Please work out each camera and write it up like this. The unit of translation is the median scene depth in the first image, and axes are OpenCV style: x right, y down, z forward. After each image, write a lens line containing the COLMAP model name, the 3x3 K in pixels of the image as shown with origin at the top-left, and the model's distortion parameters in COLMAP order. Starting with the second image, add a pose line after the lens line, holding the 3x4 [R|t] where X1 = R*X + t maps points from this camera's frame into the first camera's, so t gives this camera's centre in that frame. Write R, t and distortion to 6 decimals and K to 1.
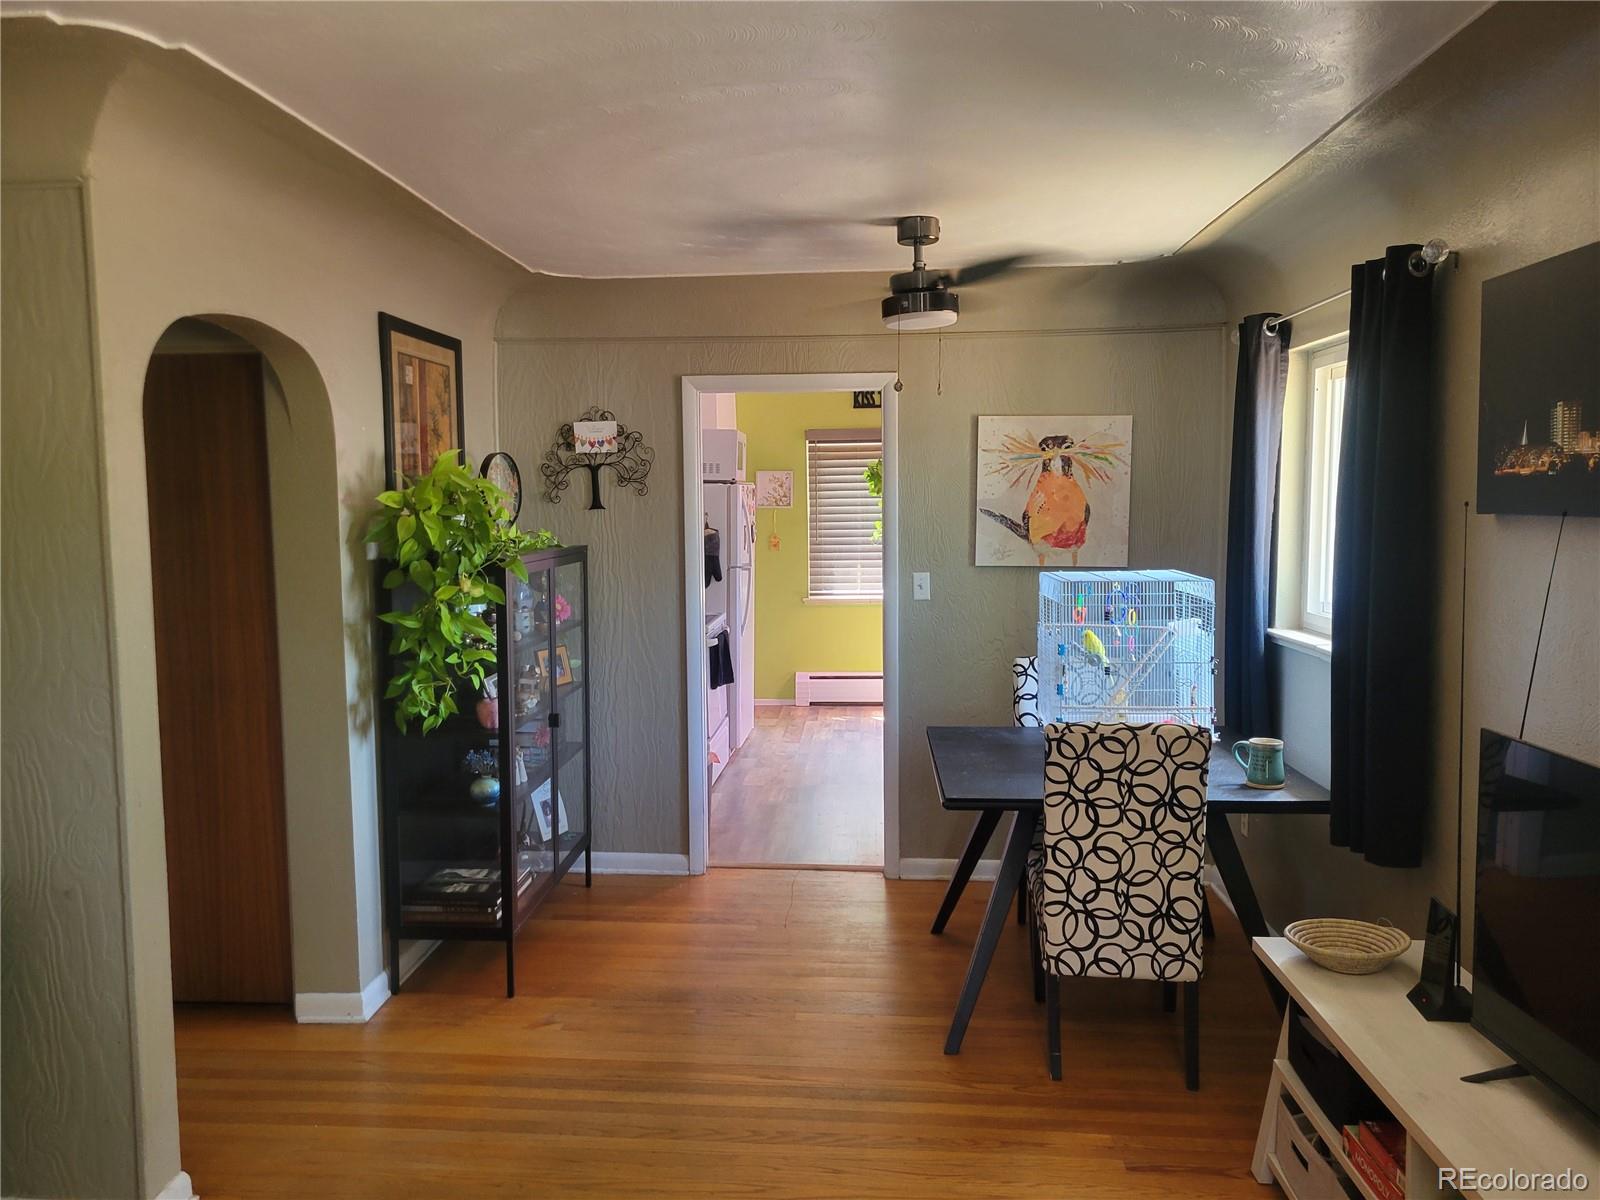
lens RADIAL K [[1207.6, 0, 759.5], [0, 1207.6, 592.2], [0, 0, 1]] dist [0.057854, -0.014600]
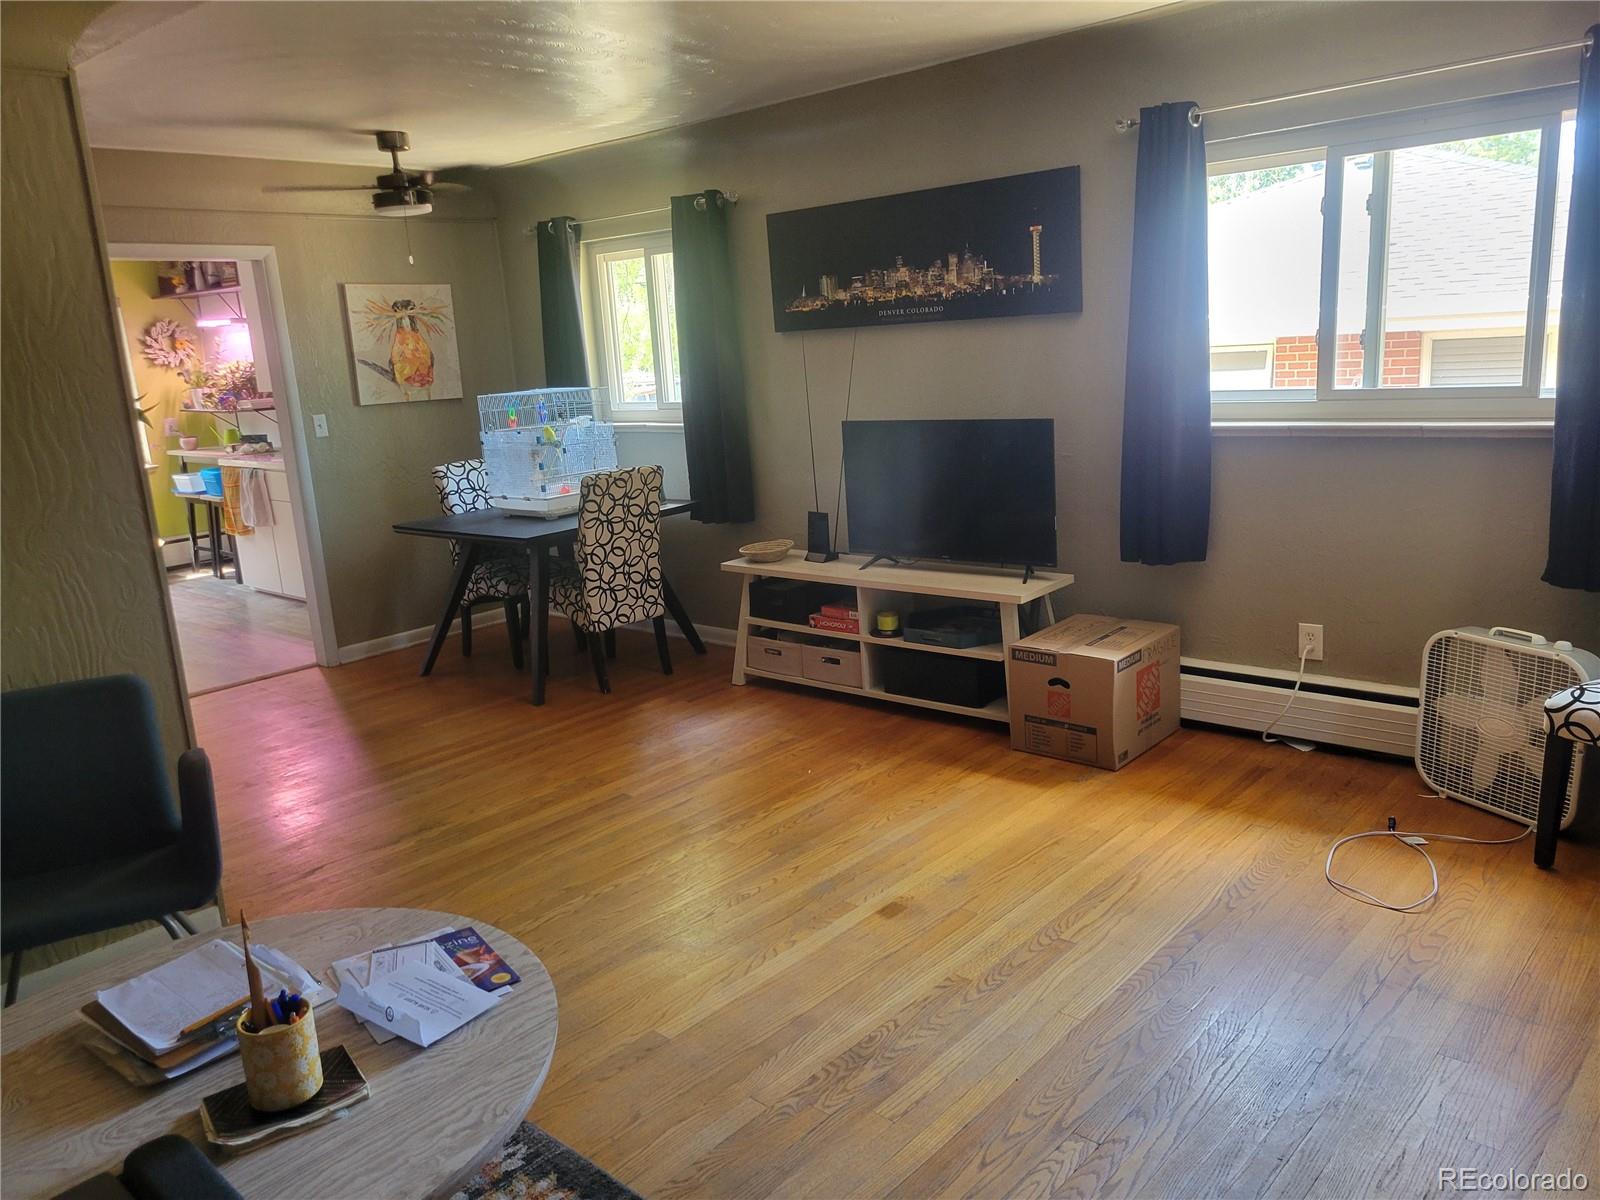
lens RADIAL K [[1207.6, 0, 806.8], [0, 1207.6, 598.6], [0, 0, 1]] dist [0.057854, -0.014600]
pose [[0.590985, -0.201798, 0.781034, -0.869079], [0.123671, 0.979424, 0.159478, 0.045701], [-0.797146, 0.002342, 0.603782, -0.210852]]
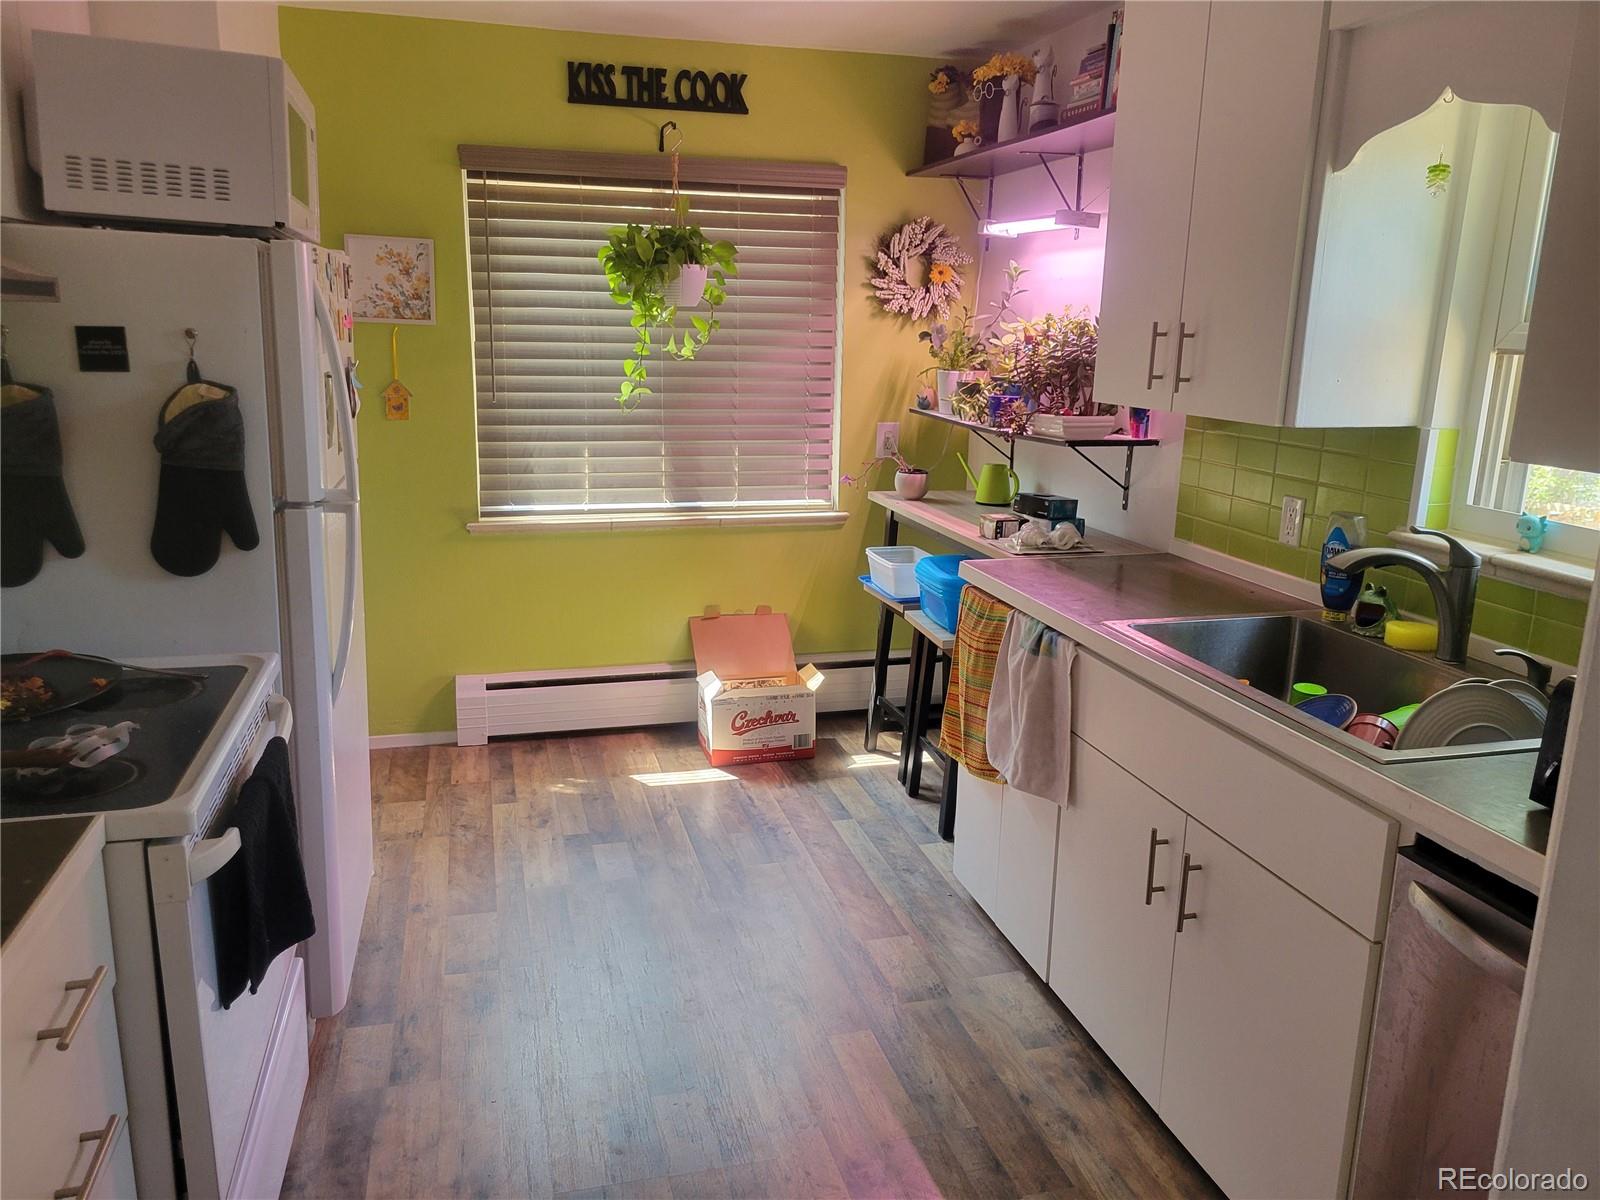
lens RADIAL K [[1207.6, 0, 796.5], [0, 1207.6, 592.3], [0, 0, 1]] dist [0.057854, -0.014600]
pose [[0.936890, -0.047875, 0.346330, -0.022860], [-0.001242, 0.990118, 0.140229, -0.095301], [-0.349621, -0.131809, 0.927573, 1.413573]]
